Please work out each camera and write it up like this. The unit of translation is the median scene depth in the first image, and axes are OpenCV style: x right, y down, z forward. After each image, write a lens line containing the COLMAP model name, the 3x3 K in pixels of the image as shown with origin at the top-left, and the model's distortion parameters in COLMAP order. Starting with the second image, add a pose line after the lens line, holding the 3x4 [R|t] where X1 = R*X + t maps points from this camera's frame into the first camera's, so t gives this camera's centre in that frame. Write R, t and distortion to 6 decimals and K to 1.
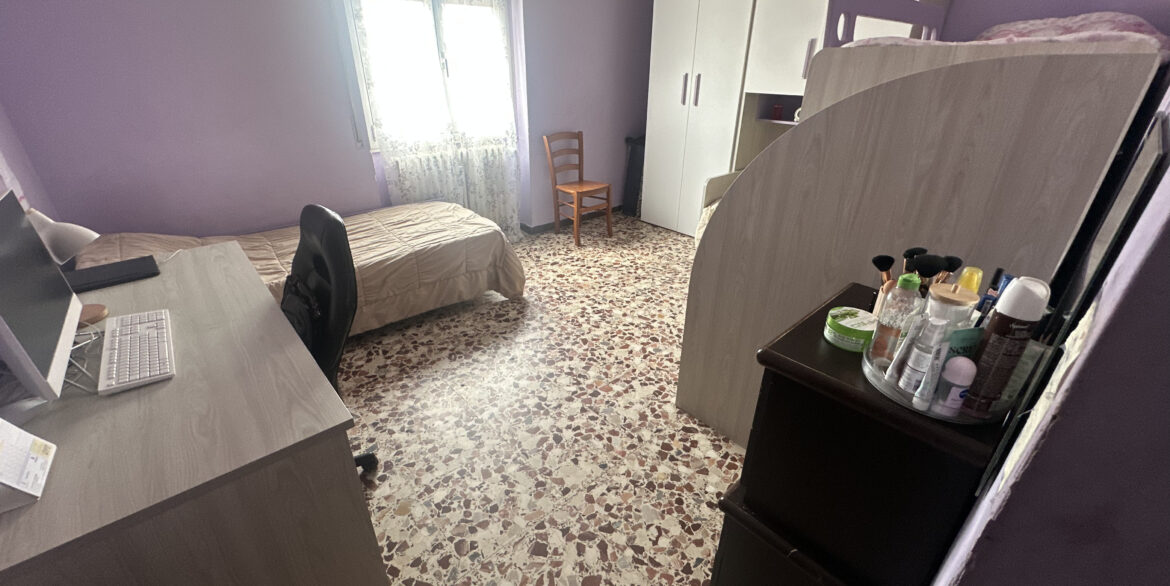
lens RADIAL K [[467.3, 0, 583.9], [0, 467.3, 292.8], [0, 0, 1]] dist [-0.004806, 0.001201]
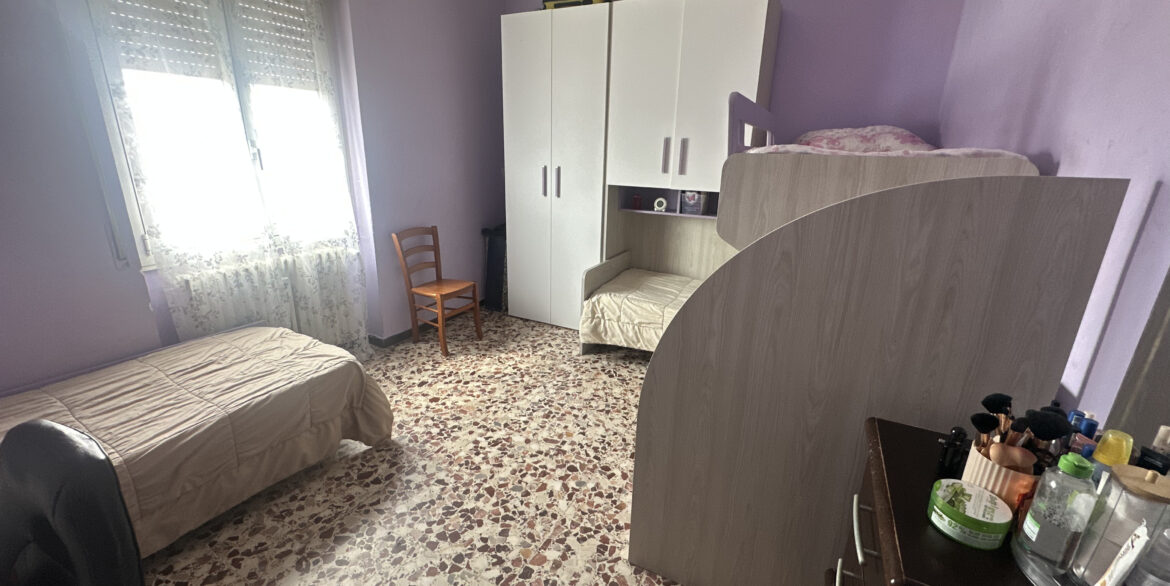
lens RADIAL K [[467.3, 0, 583.7], [0, 467.3, 291.4], [0, 0, 1]] dist [-0.004806, 0.001201]
pose [[0.933792, -0.087634, 0.346920, -0.086035], [0.141595, 0.980903, -0.133344, -0.090393], [-0.328609, 0.173638, 0.928367, 0.142989]]
